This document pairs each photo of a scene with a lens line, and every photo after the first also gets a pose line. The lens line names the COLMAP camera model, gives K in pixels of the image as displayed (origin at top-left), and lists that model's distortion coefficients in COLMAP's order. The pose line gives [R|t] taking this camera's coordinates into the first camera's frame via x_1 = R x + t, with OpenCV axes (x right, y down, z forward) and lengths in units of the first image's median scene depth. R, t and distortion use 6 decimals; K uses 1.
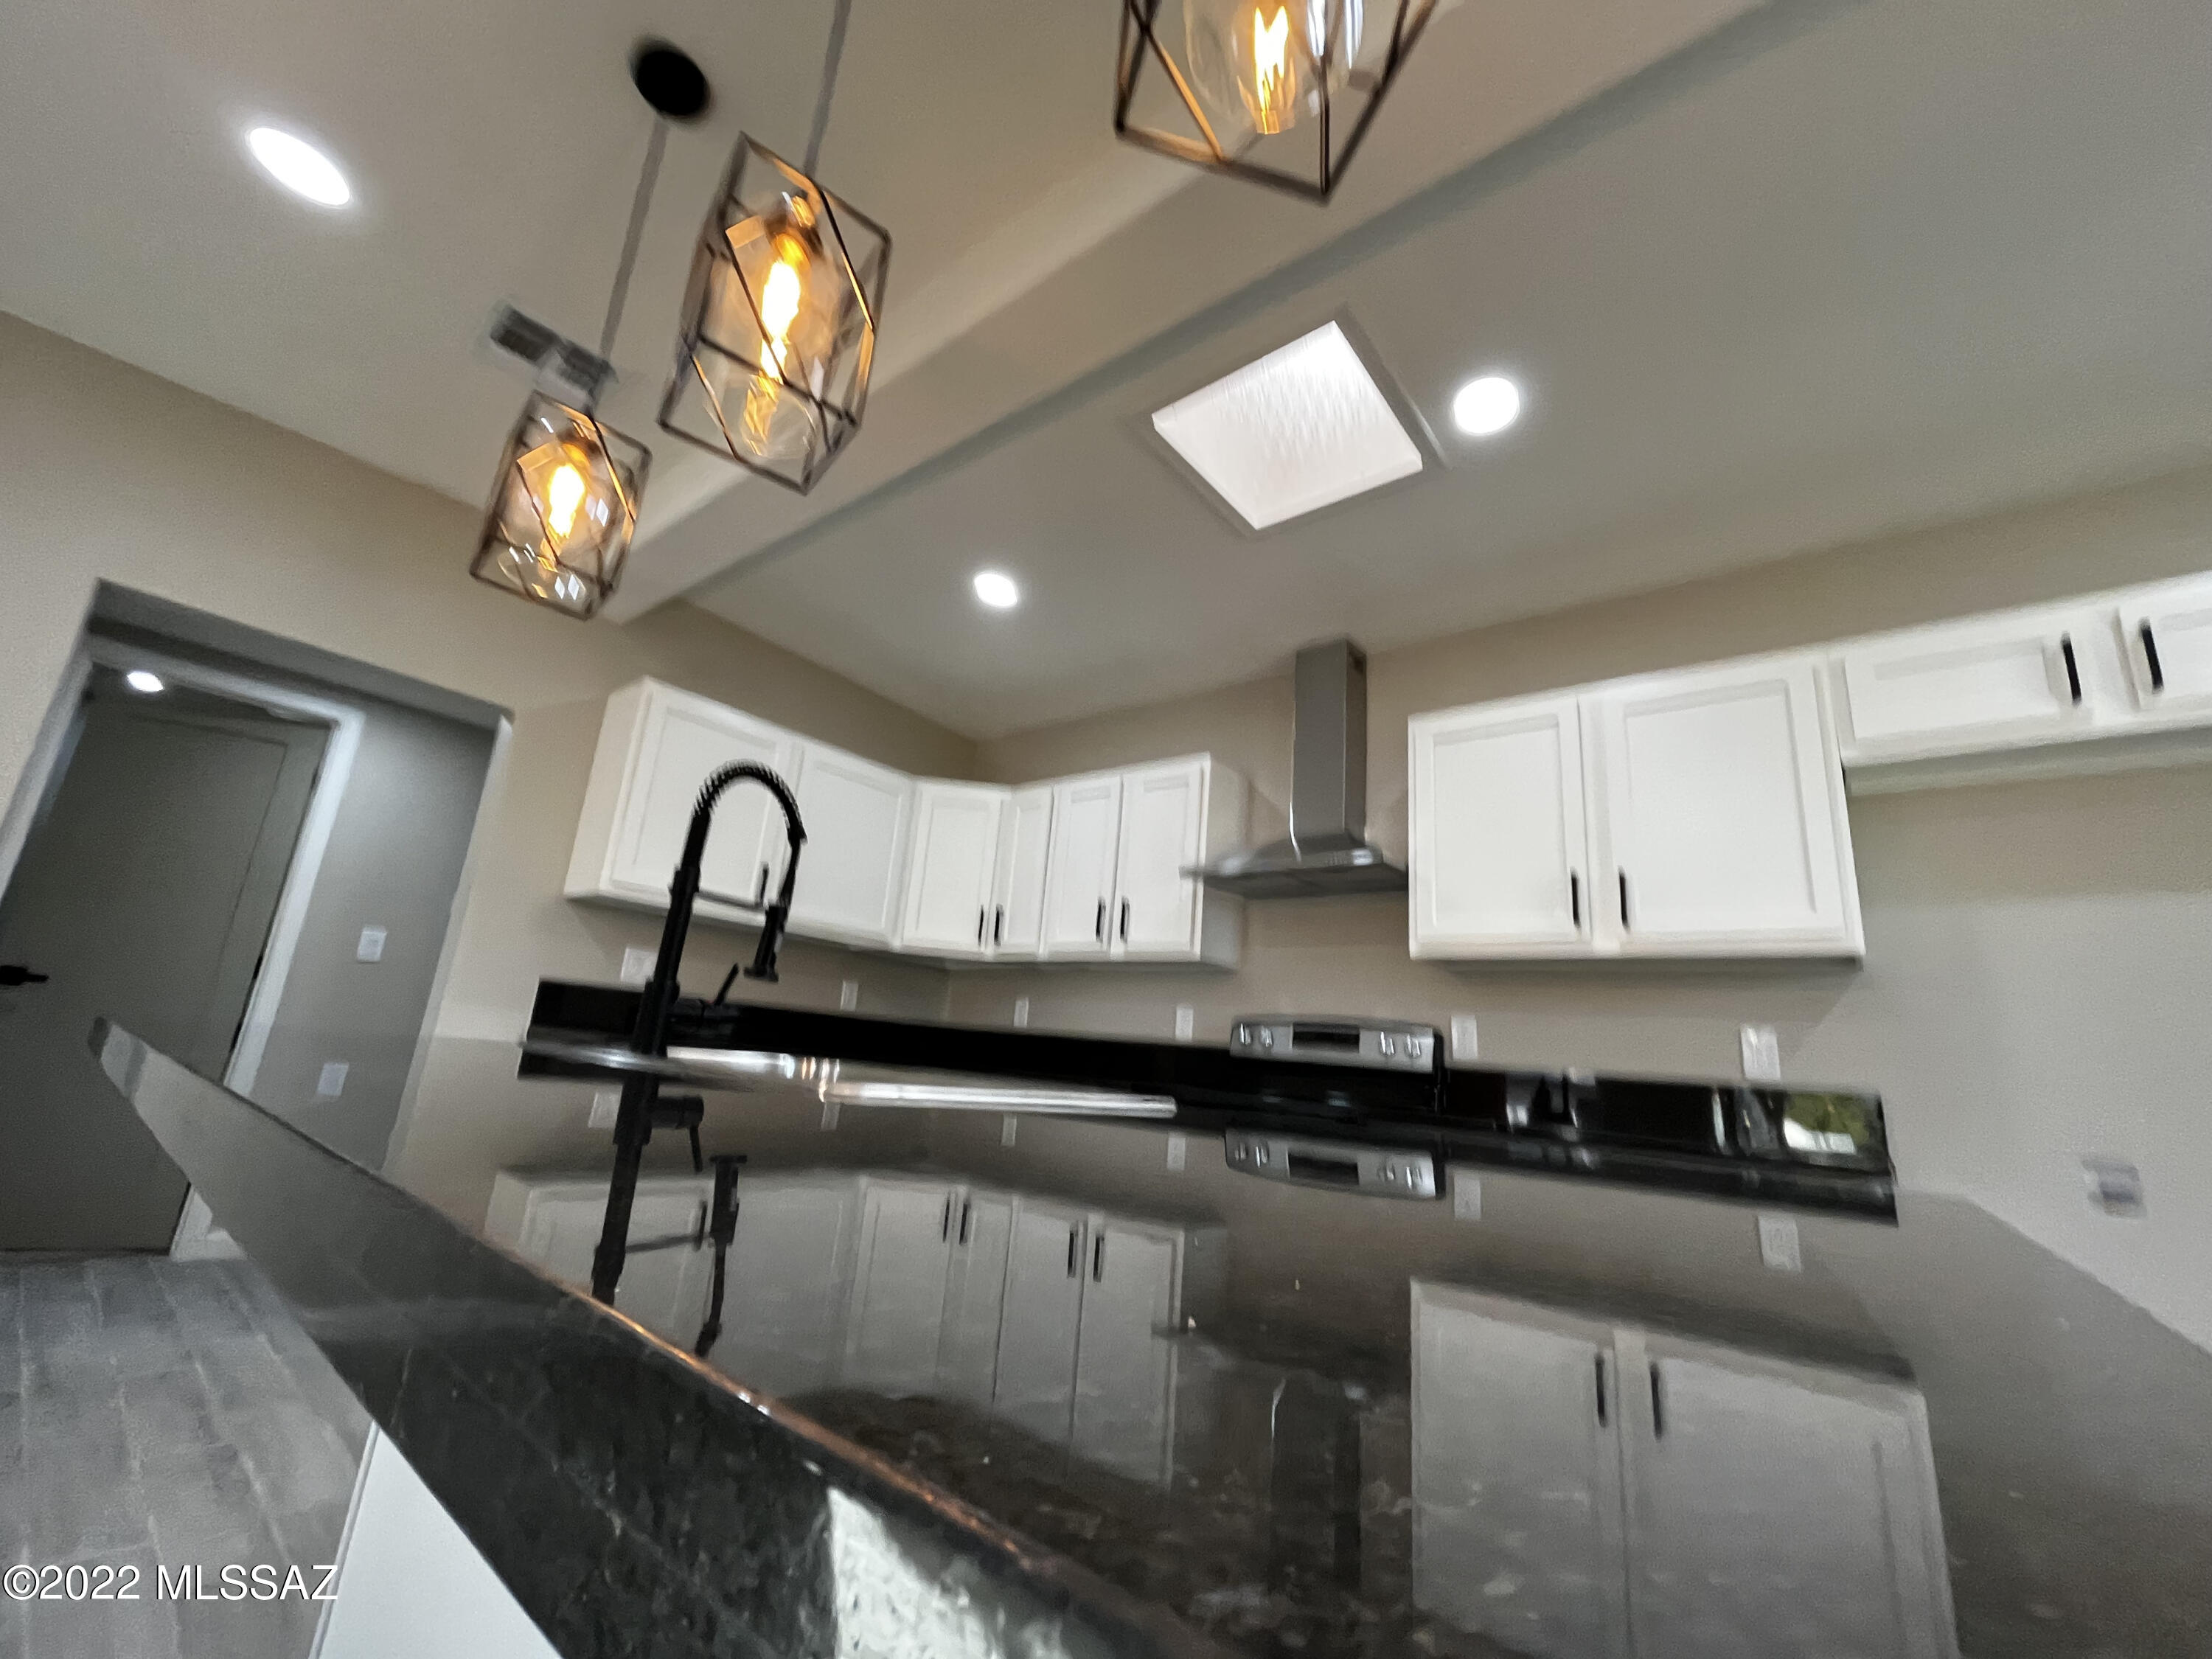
lens RADIAL K [[891.8, 0, 1098.7], [0, 891.8, 835.9], [0, 0, 1]] dist [0.000462, -0.000750]
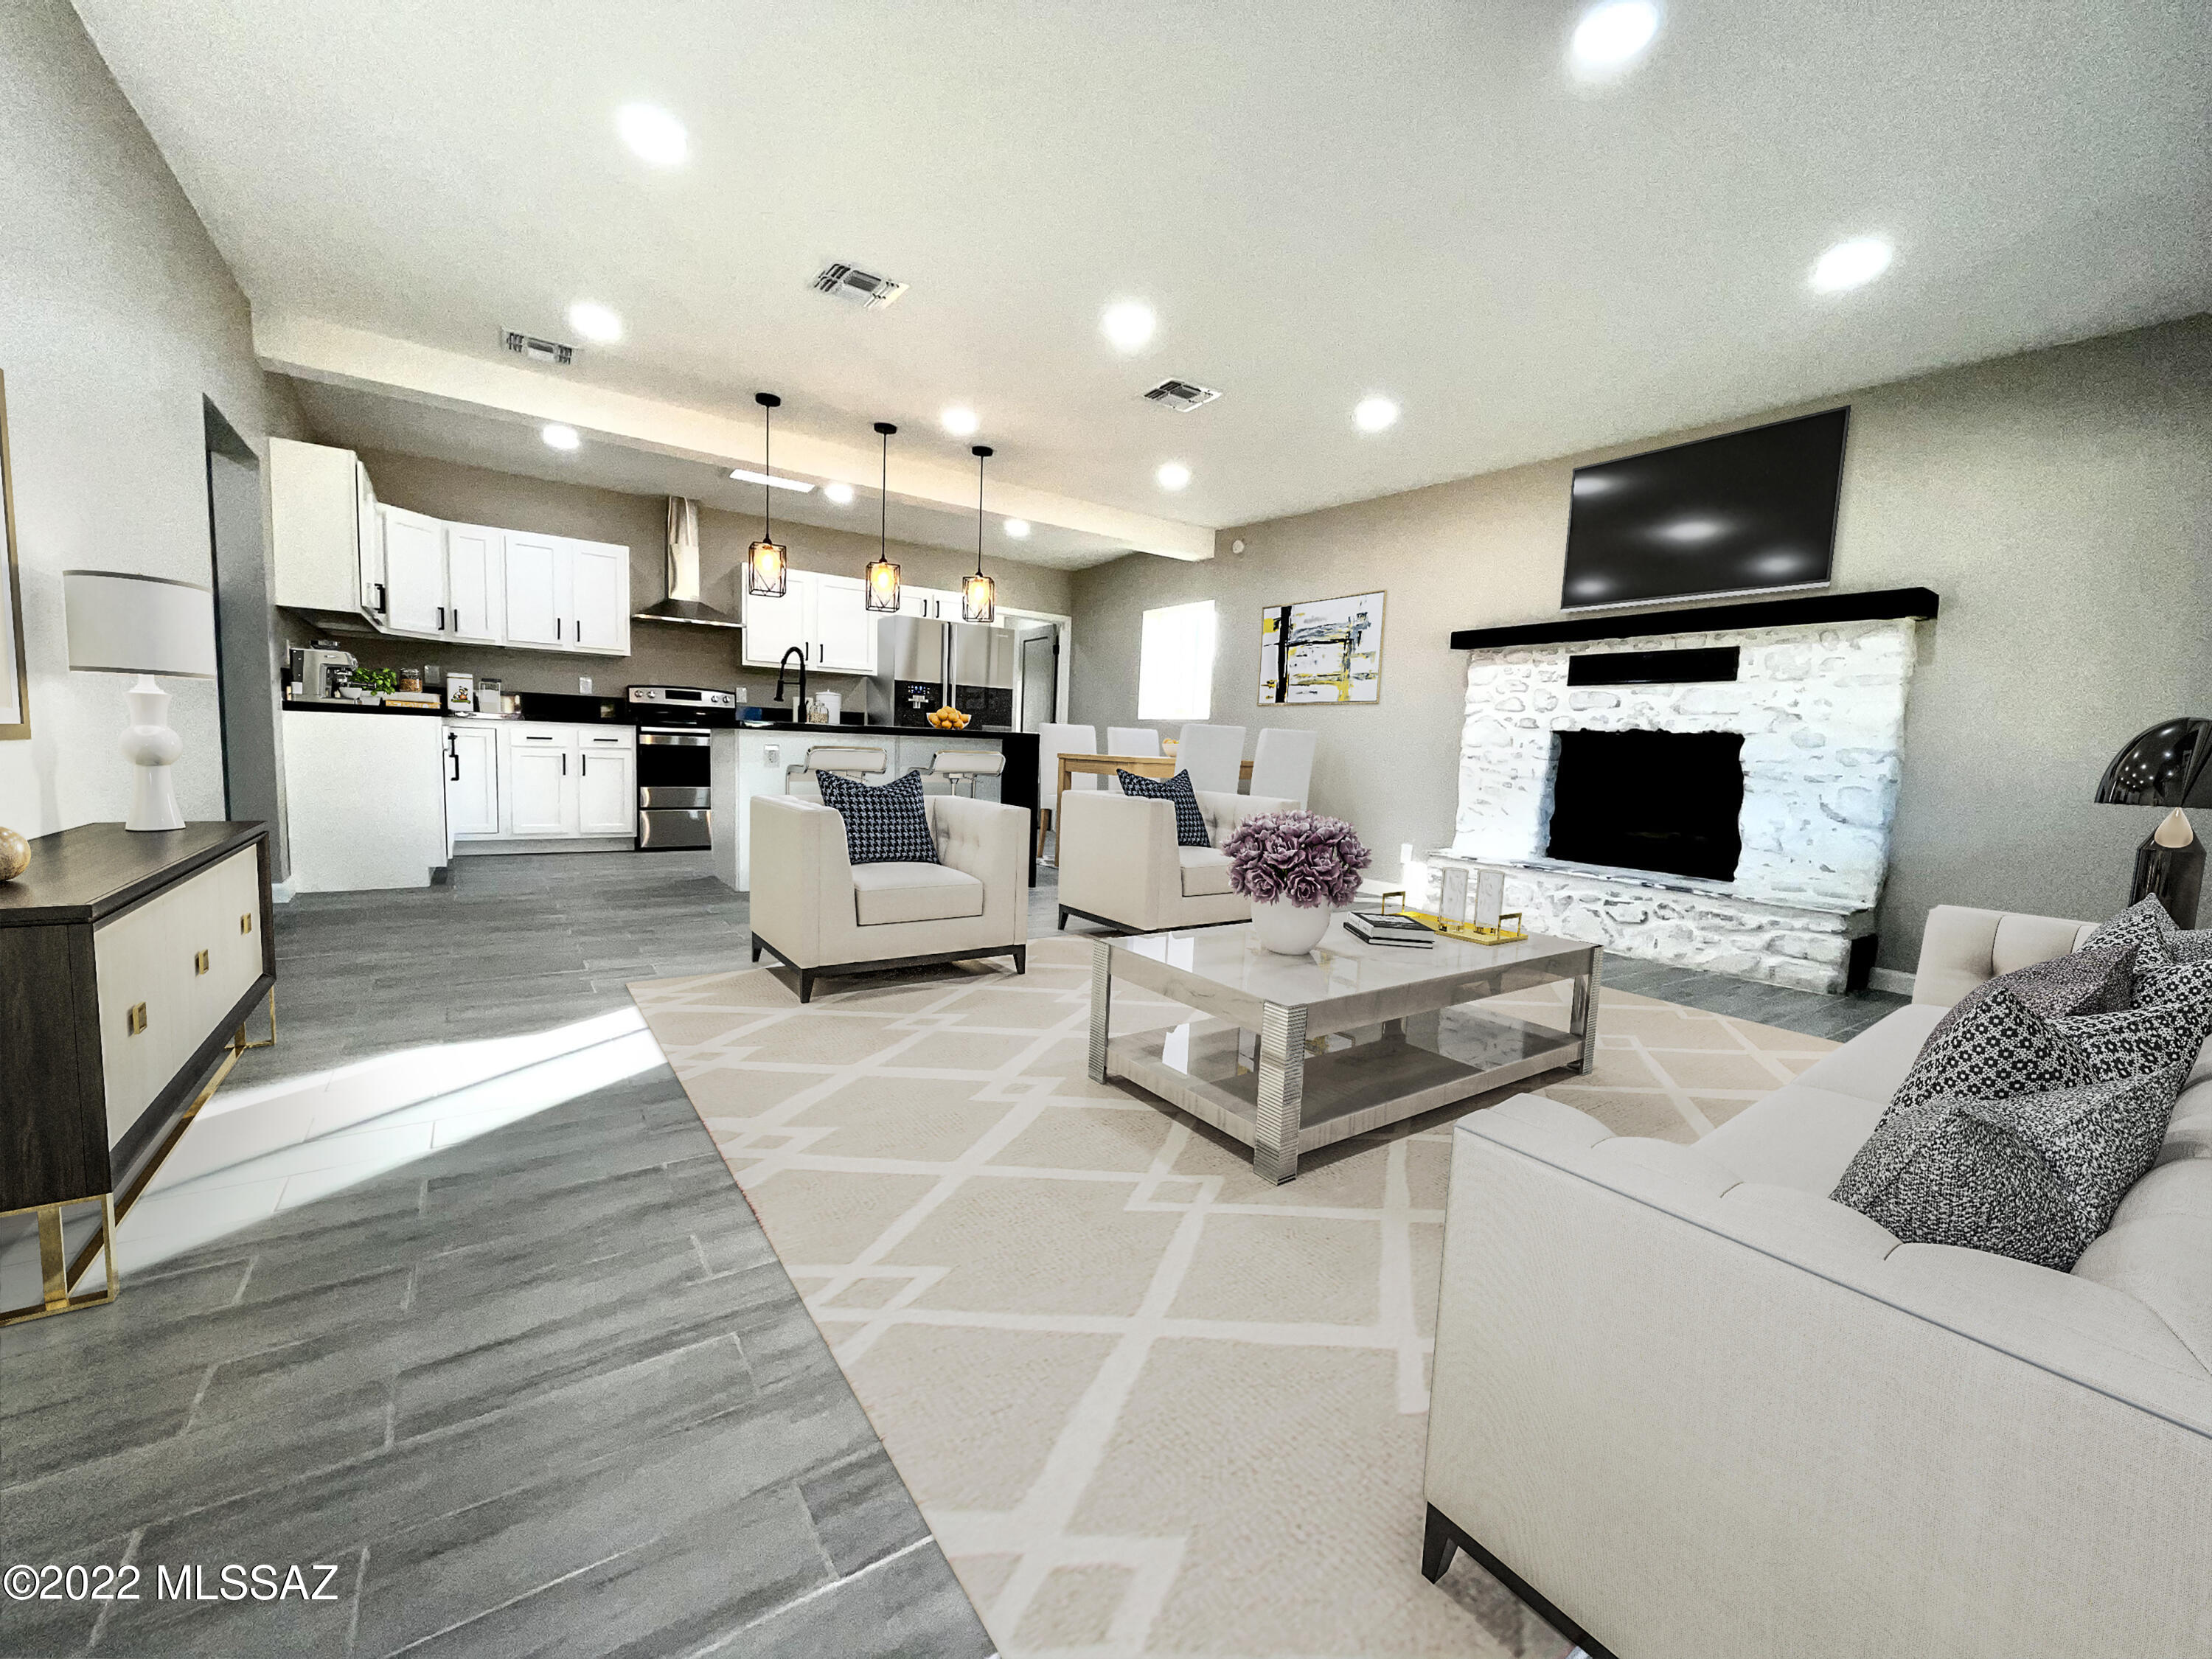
lens RADIAL K [[891.8, 0, 1103.4], [0, 891.8, 823.6], [0, 0, 1]] dist [0.000462, -0.000750]
pose [[0.265005, -0.163844, 0.950225, -1.635225], [-0.251988, 0.939445, 0.232261, -0.252478], [-0.930739, -0.300995, 0.207671, -0.528000]]
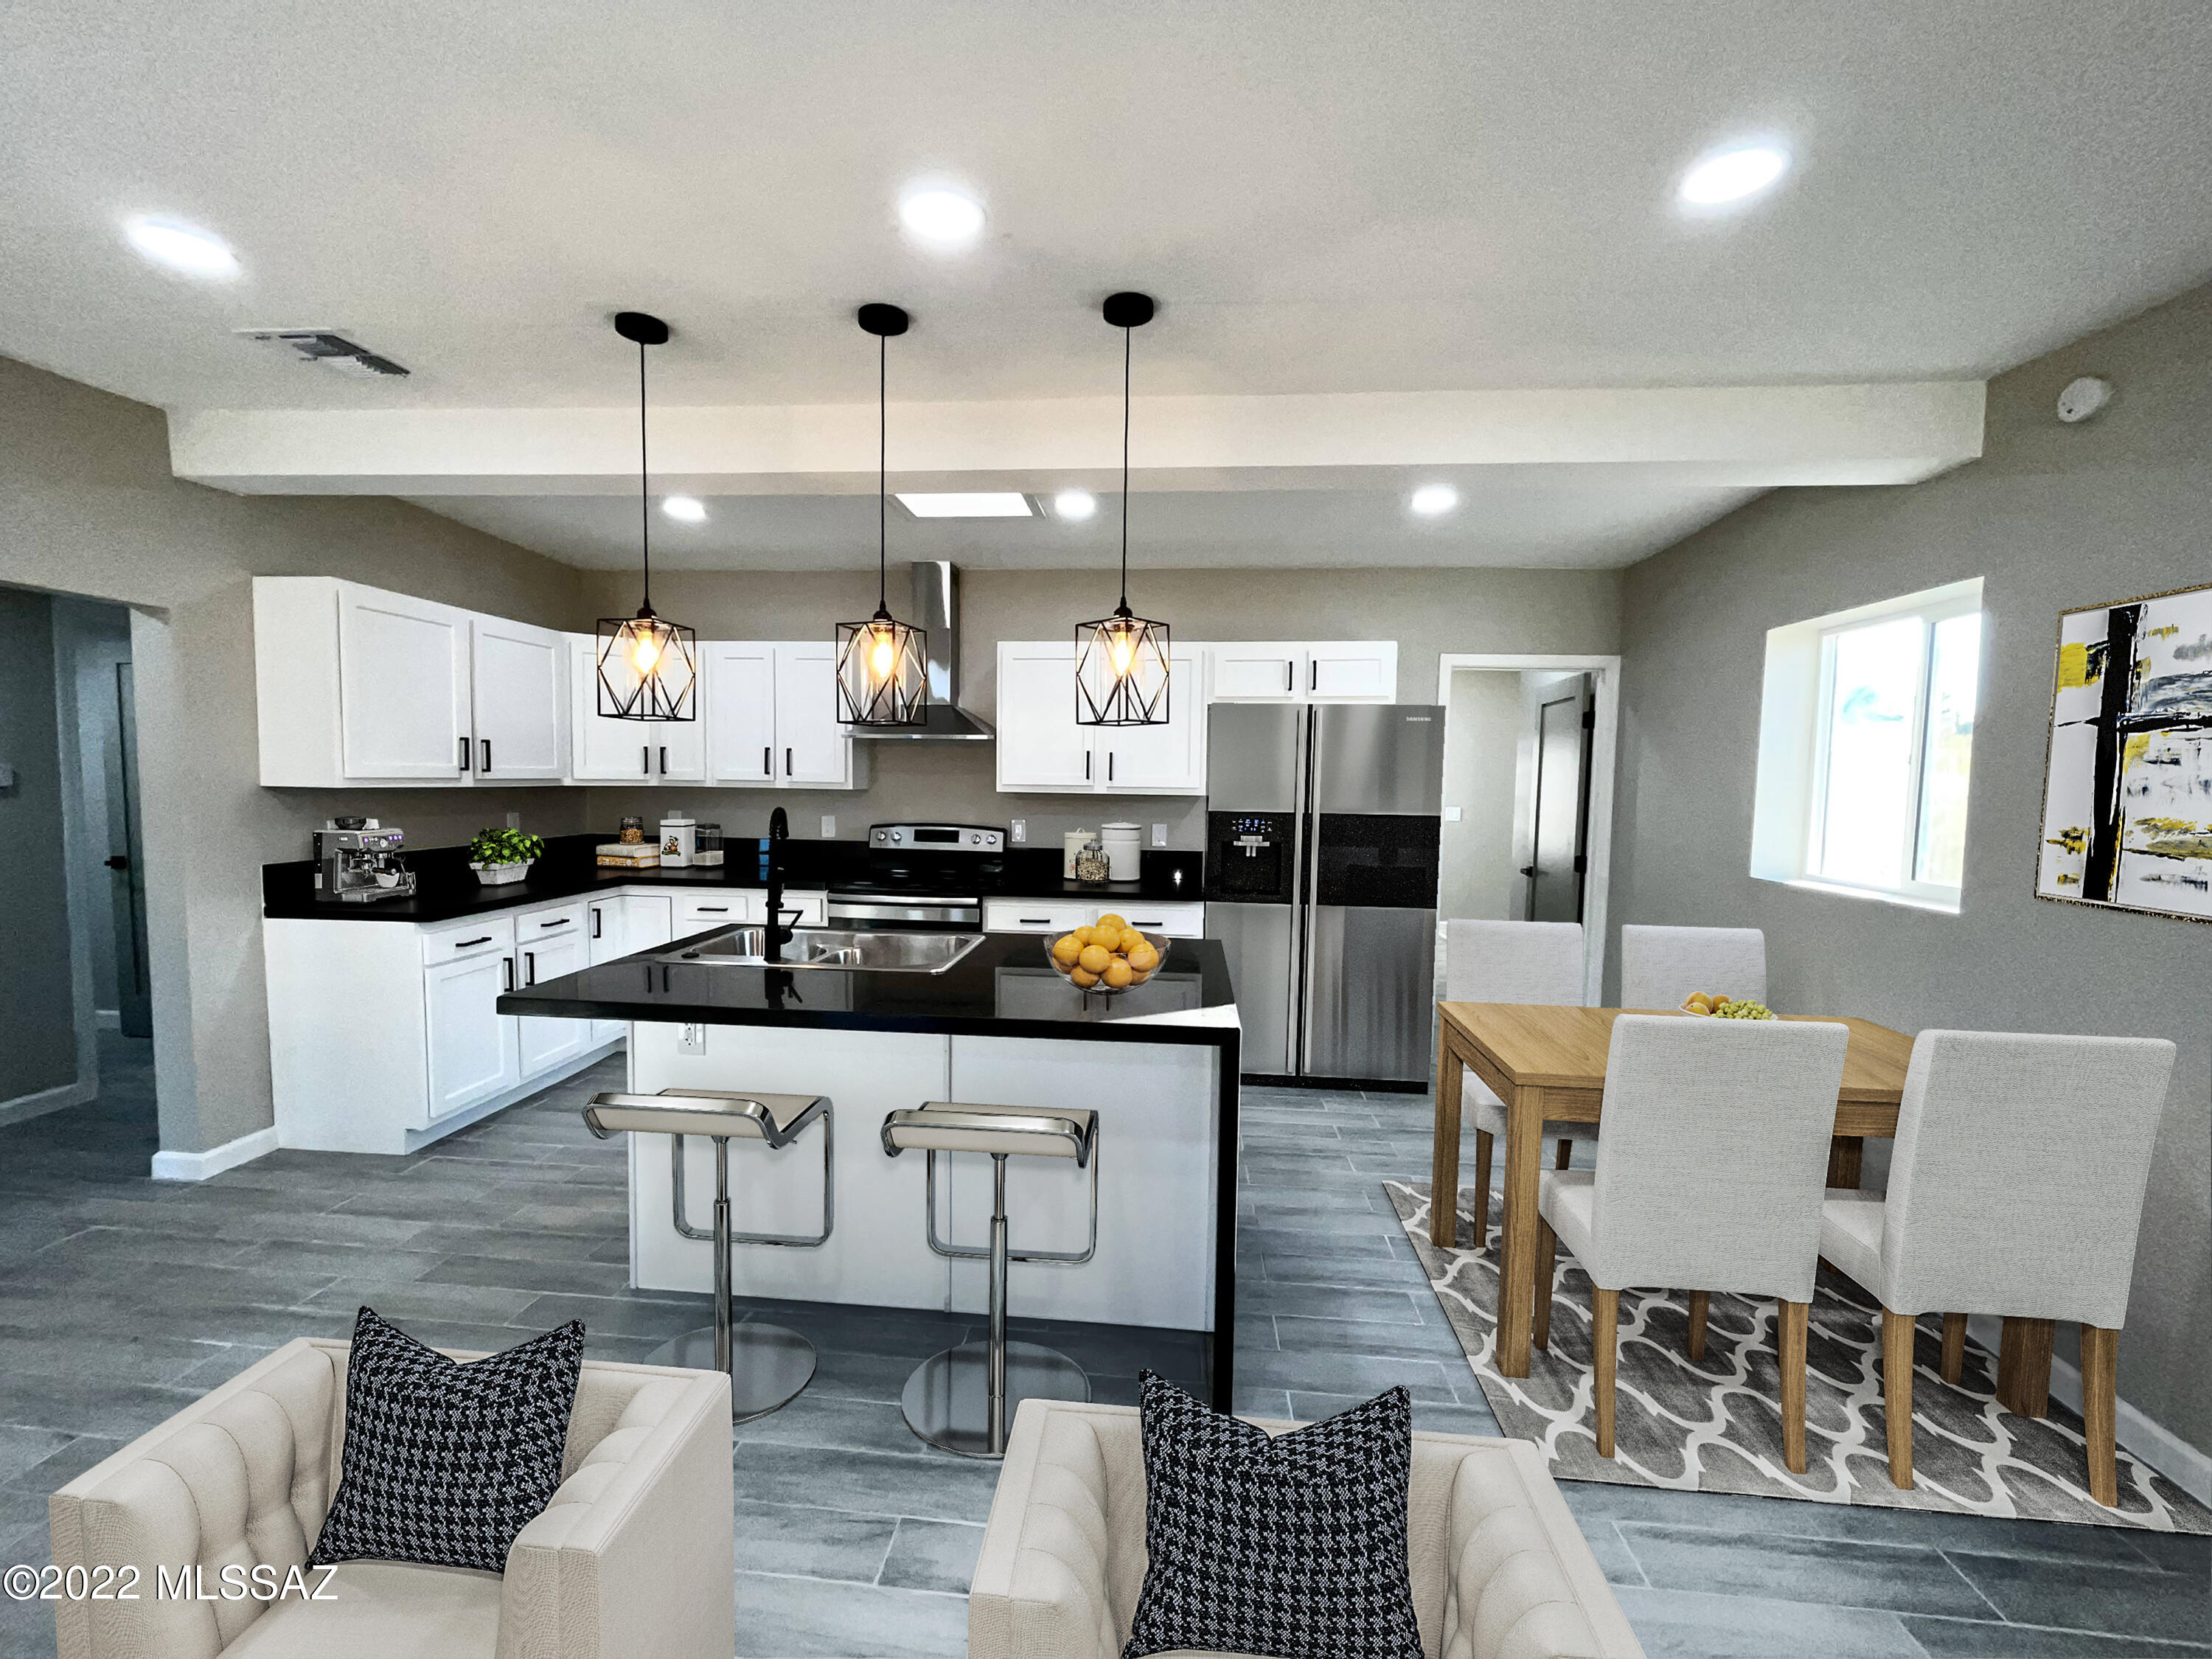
lens RADIAL K [[891.8, 0, 1103.8], [0, 891.8, 836.0], [0, 0, 1]] dist [0.000462, -0.000750]
pose [[0.823232, -0.111212, 0.556706, -0.384543], [-0.084719, 0.945577, 0.314175, -0.296696], [-0.561349, -0.305803, 0.769007, -0.384630]]
